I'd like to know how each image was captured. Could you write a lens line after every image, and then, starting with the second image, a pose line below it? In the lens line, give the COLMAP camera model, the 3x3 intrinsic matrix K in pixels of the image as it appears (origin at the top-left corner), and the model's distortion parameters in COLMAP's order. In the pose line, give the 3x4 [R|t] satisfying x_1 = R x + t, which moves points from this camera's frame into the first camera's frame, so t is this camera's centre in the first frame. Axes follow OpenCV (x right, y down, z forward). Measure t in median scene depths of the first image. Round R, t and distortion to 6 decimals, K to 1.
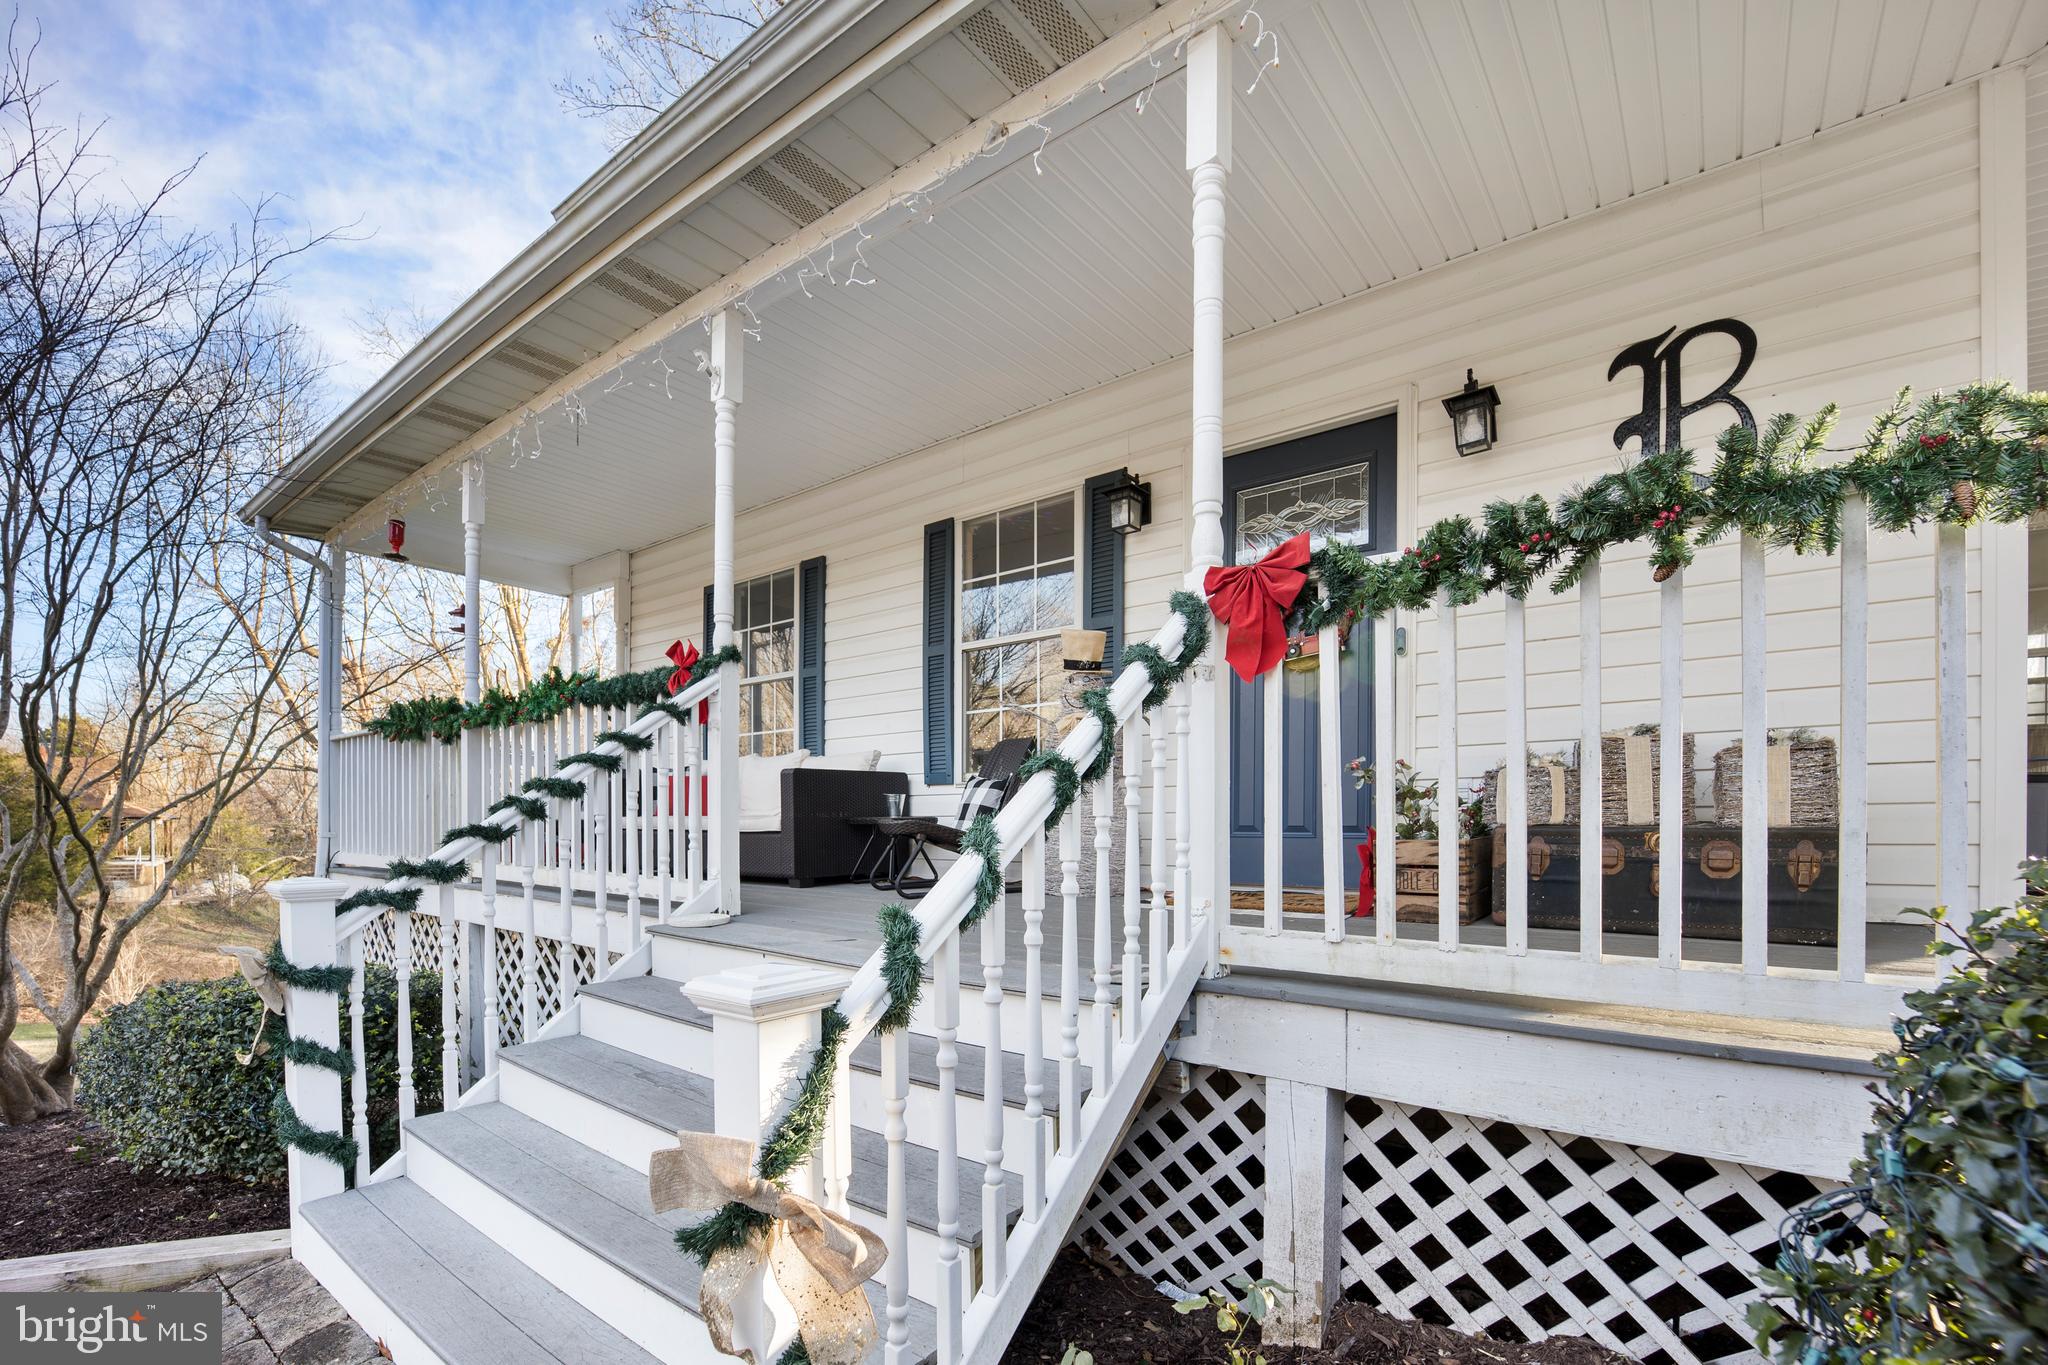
lens RADIAL K [[868.6, 0, 1028.6], [0, 868.6, 827.8], [0, 0, 1]] dist [-0.018427, 0.000237]
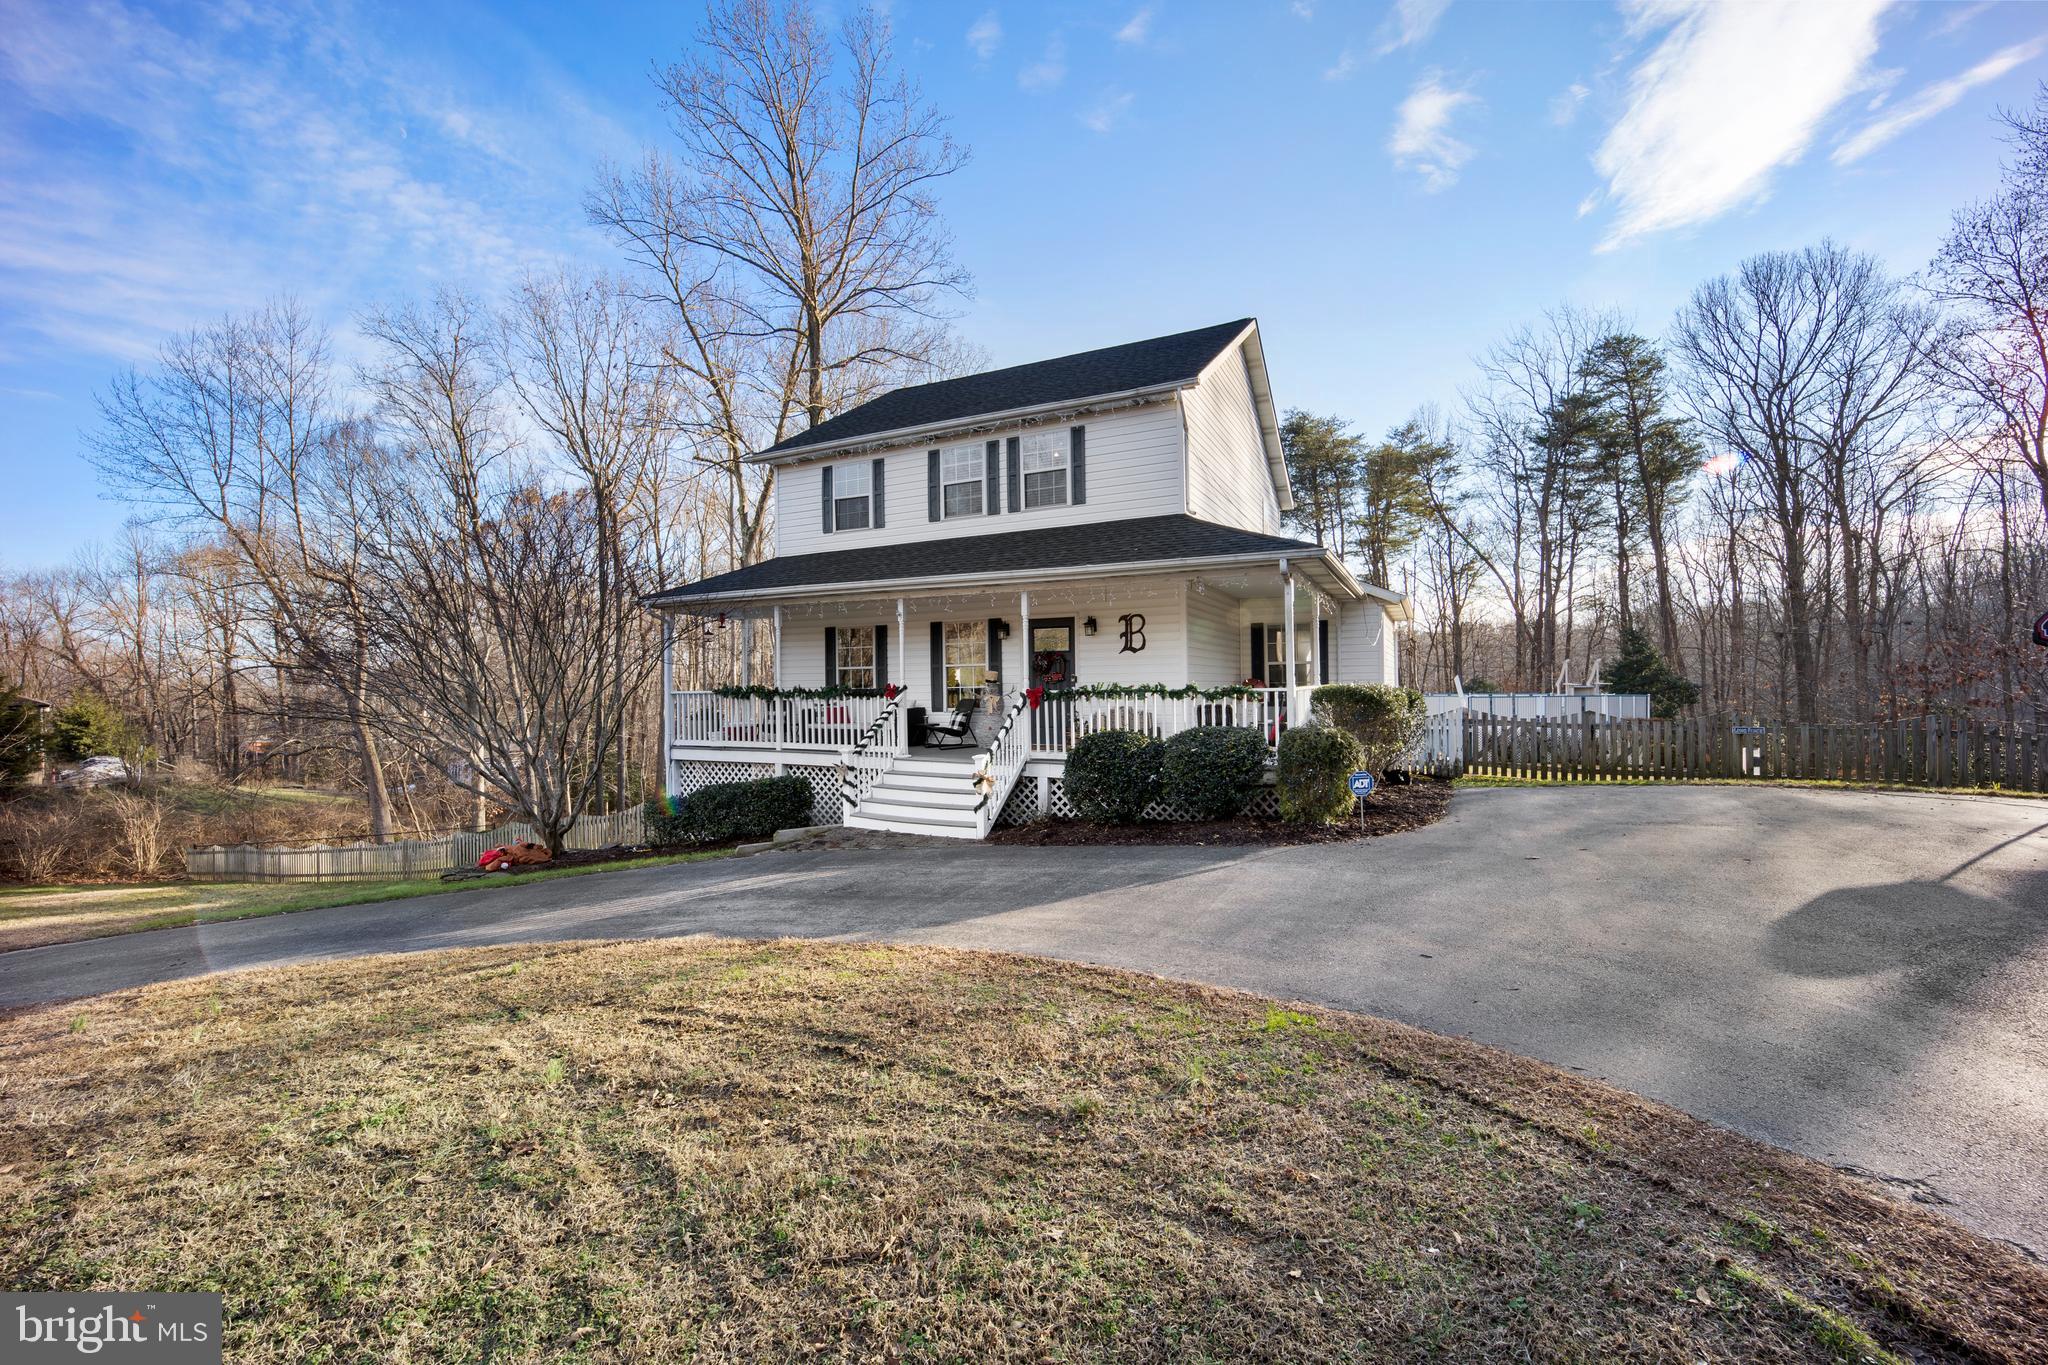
lens RADIAL K [[821.2, 0, 1026.3], [0, 821.2, 680.1], [0, 0, 1]] dist [-0.019295, 0.000055]
pose [[0.980703, -0.014039, 0.195000, -0.573470], [0.016223, 0.999822, -0.009607, -0.206594], [-0.194831, 0.012585, 0.980756, -2.915026]]
